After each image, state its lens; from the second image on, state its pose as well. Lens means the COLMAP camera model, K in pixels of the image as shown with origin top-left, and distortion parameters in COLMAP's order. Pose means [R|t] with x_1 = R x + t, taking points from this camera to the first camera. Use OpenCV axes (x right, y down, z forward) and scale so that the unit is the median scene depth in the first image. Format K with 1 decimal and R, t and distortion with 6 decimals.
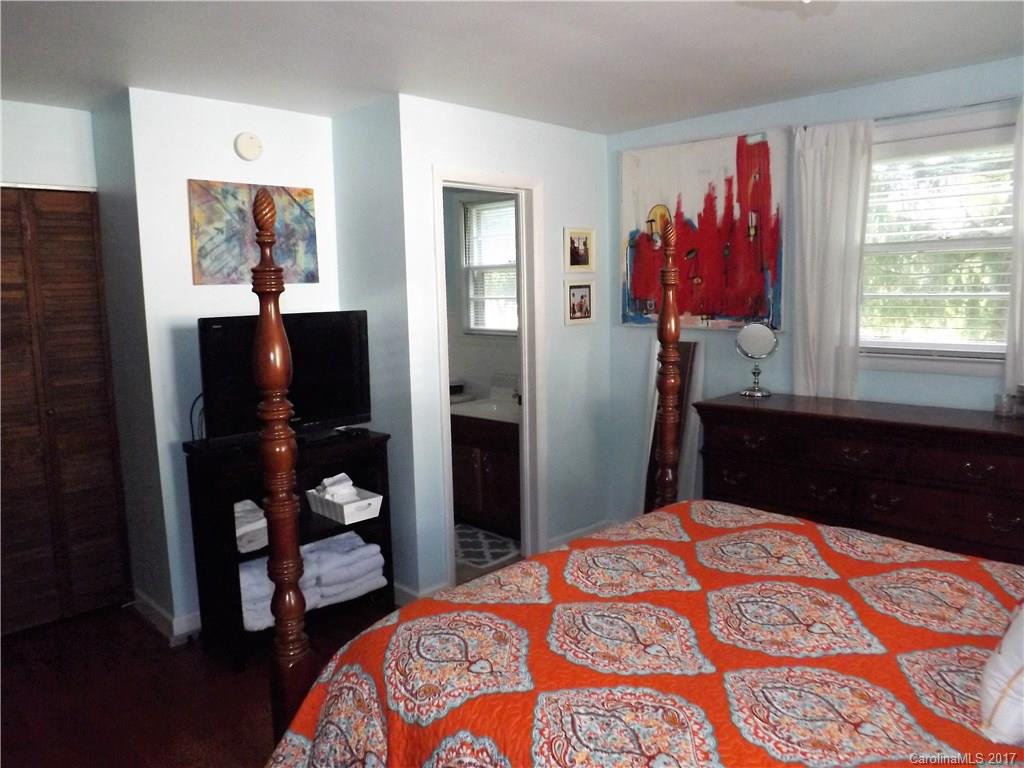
lens RADIAL K [[748.6, 0, 511.7], [0, 748.6, 385.4], [0, 0, 1]] dist [-0.044684, 0.002145]
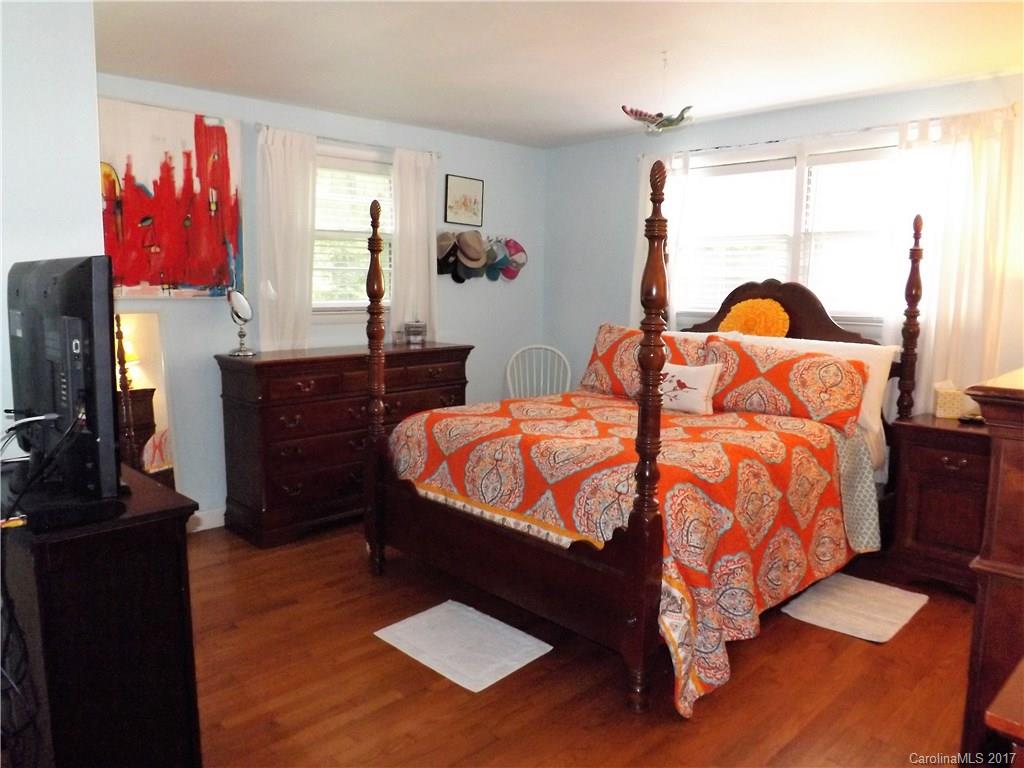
lens RADIAL K [[748.6, 0, 511.1], [0, 748.6, 382.1], [0, 0, 1]] dist [-0.044684, 0.002145]
pose [[0.007243, -0.115842, 0.993241, -0.768350], [0.118606, 0.986355, 0.114174, -0.026140], [-0.992915, 0.116977, 0.020884, 0.567969]]
